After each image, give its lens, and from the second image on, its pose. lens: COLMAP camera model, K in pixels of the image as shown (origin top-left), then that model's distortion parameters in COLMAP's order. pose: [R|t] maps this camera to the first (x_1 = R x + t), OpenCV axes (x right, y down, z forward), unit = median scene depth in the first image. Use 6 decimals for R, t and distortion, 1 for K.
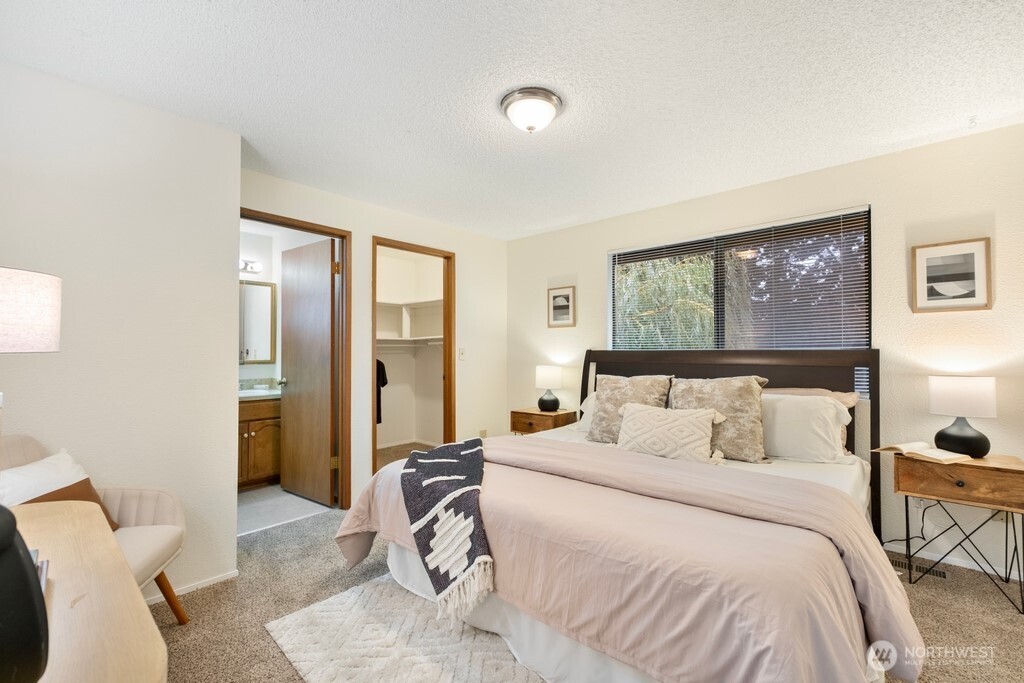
lens RADIAL K [[441.4, 0, 514.0], [0, 441.4, 354.3], [0, 0, 1]] dist [0.002957, 0.000240]
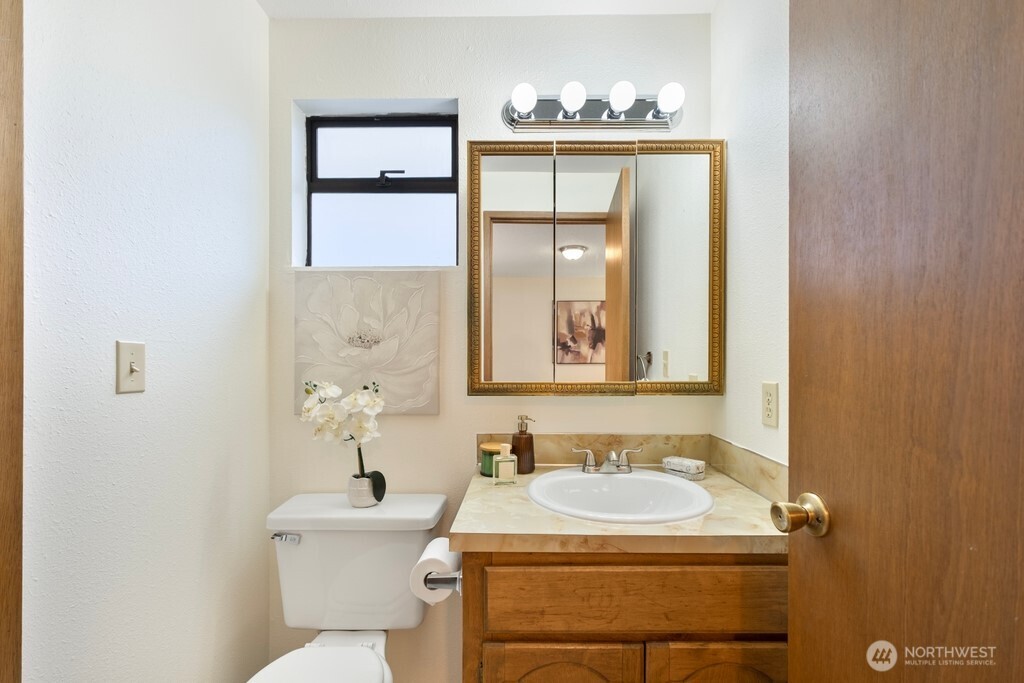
lens RADIAL K [[441.4, 0, 514.0], [0, 441.4, 354.3], [0, 0, 1]] dist [0.002957, 0.000240]
pose [[0.661692, -0.011692, -0.749685, -0.412801], [-0.002857, 0.999832, -0.018114, -0.000457], [0.749770, 0.014128, 0.661547, 0.696718]]
